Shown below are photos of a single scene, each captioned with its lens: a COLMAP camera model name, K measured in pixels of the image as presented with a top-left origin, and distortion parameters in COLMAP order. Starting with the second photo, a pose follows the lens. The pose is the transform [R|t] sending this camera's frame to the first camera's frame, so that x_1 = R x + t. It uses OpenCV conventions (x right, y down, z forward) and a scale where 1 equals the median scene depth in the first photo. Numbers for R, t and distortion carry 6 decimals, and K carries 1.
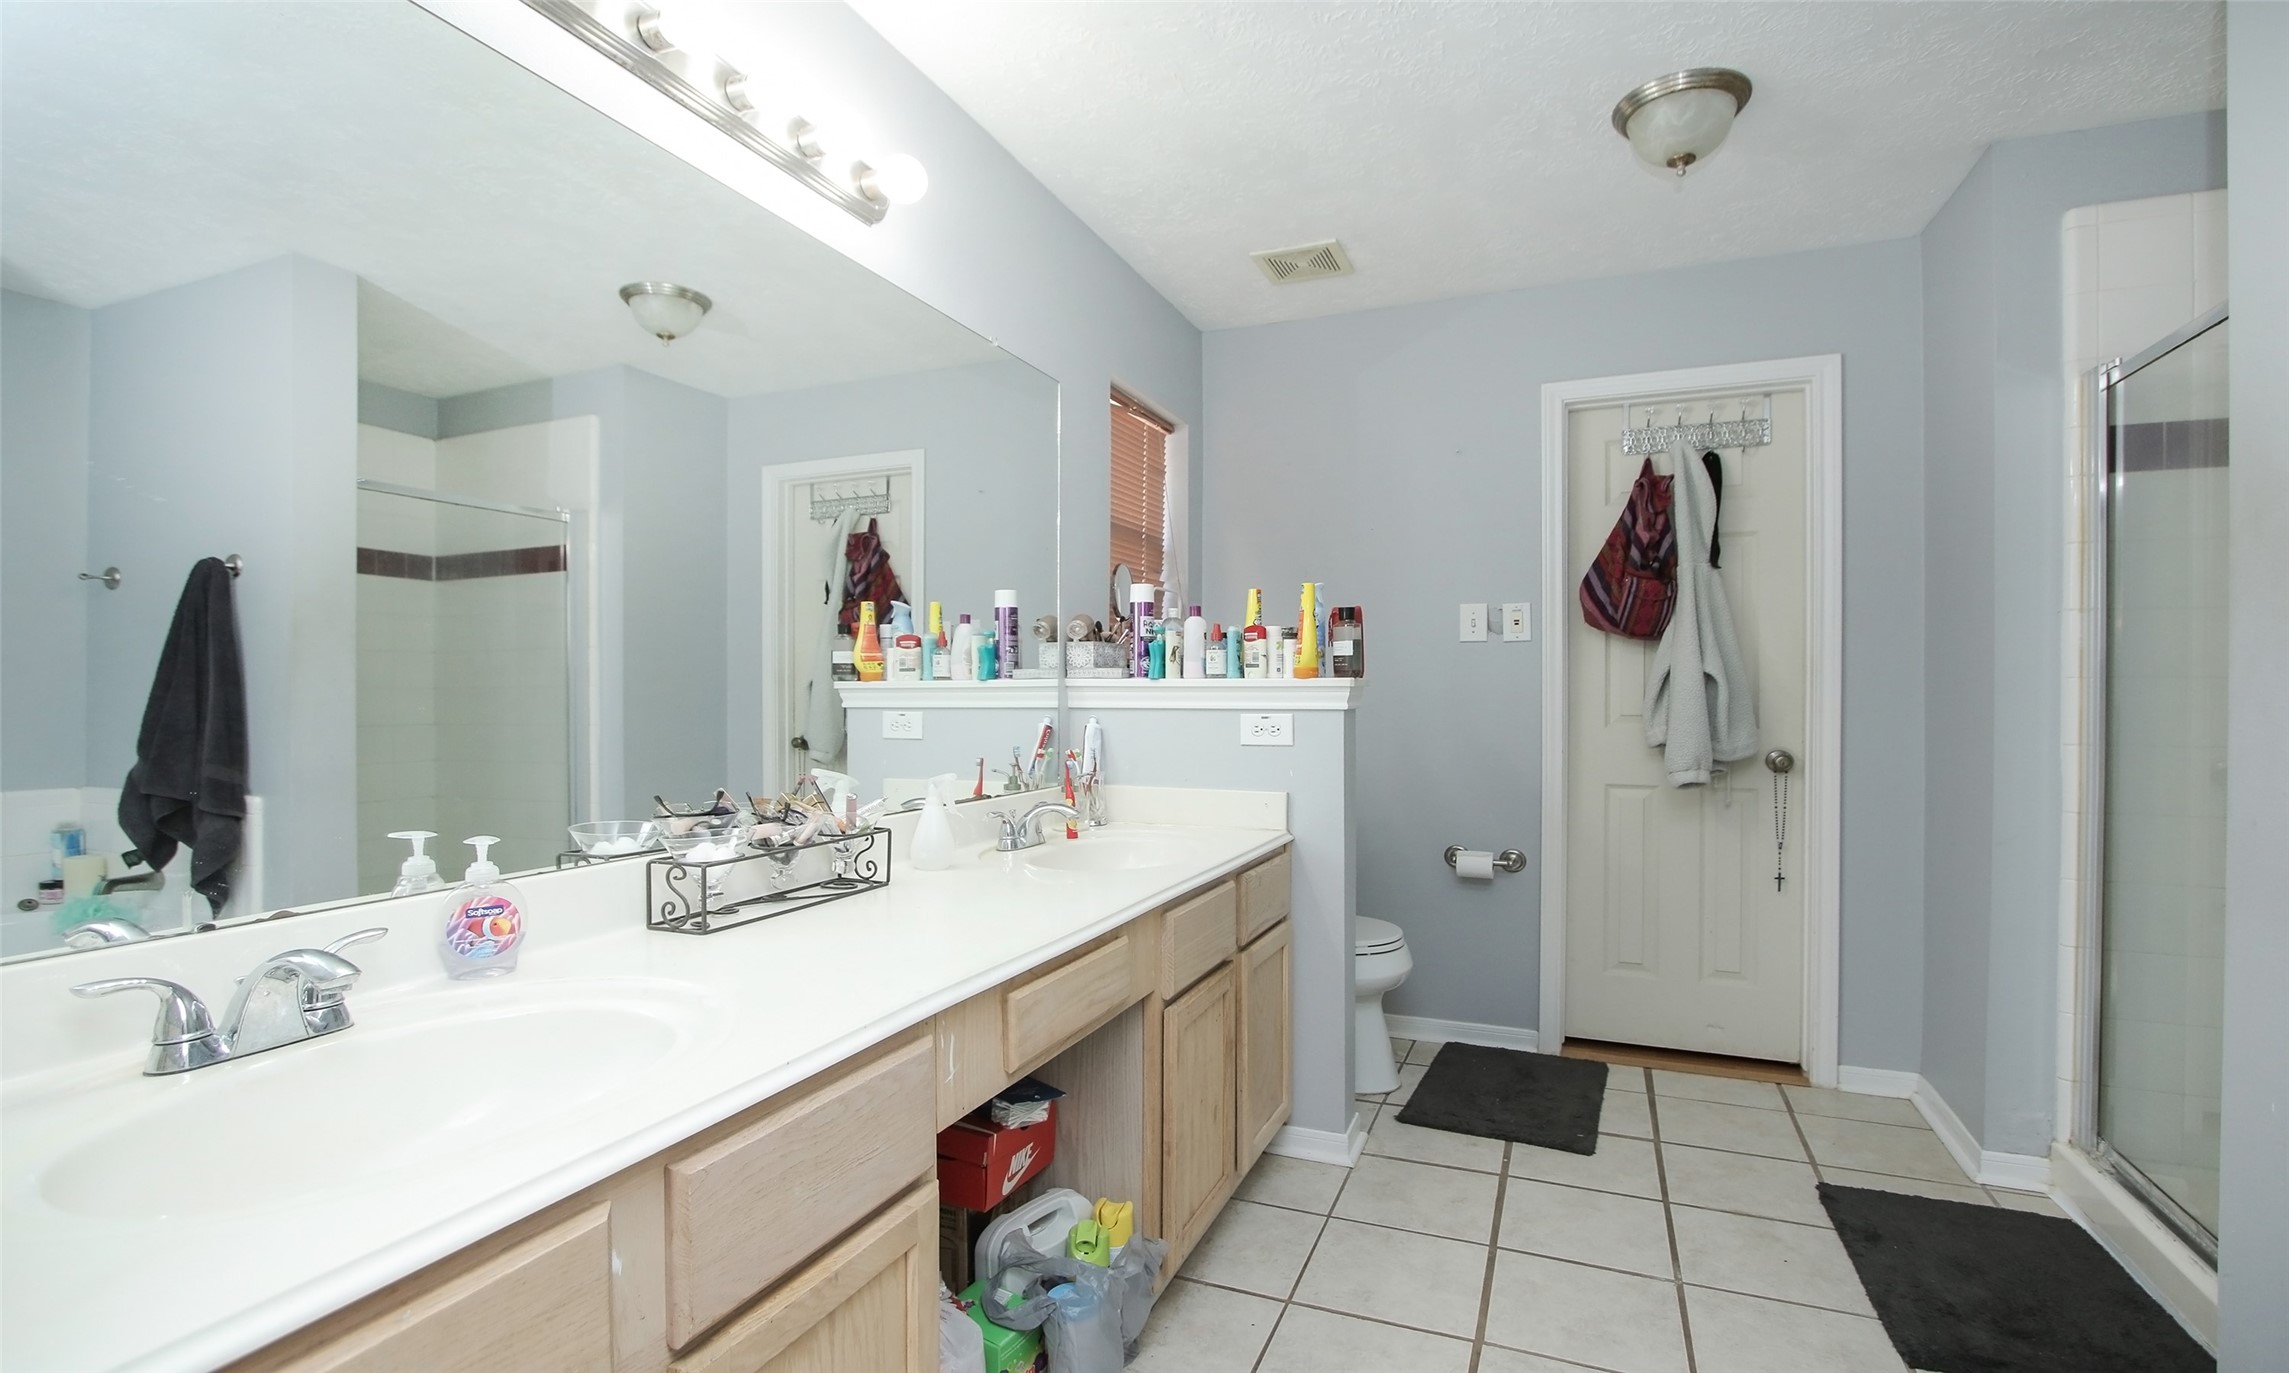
lens RADIAL K [[1057.4, 0, 1152.2], [0, 1057.4, 693.8], [0, 0, 1]] dist [-0.014461, 0.001281]
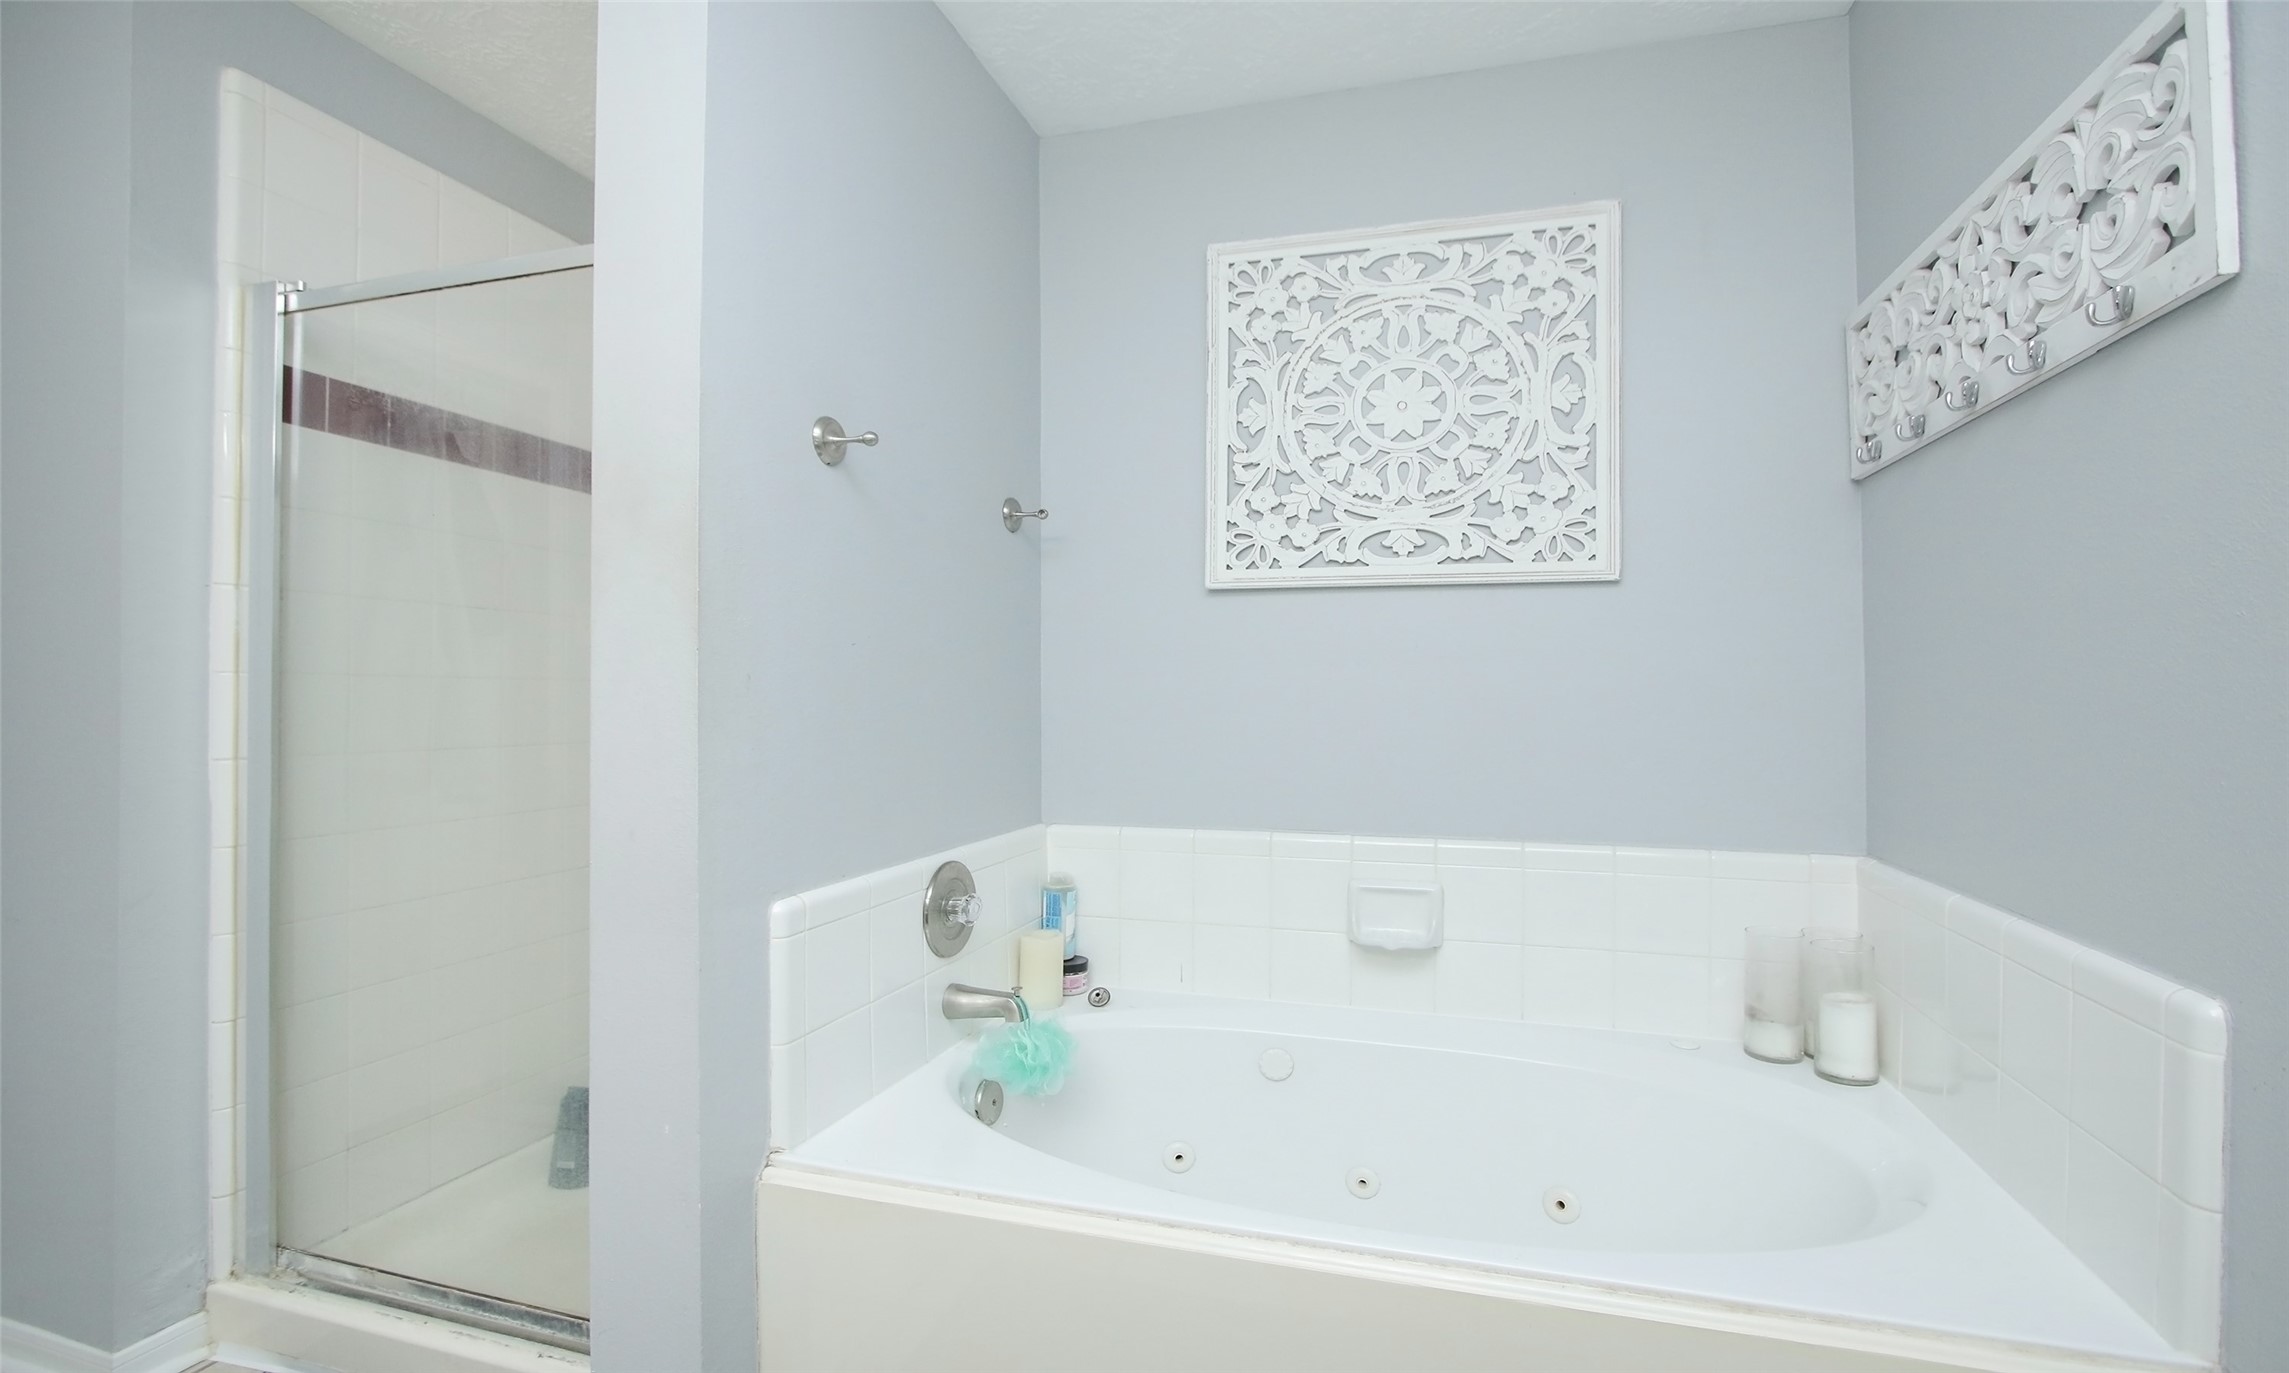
lens RADIAL K [[1057.4, 0, 1145.7], [0, 1057.4, 695.3], [0, 0, 1]] dist [-0.014461, 0.001281]
pose [[-0.092687, 0.000354, 0.995695, 0.041522], [-0.001742, 0.999998, -0.000517, 0.000605], [-0.995694, -0.001782, -0.092687, 0.343838]]
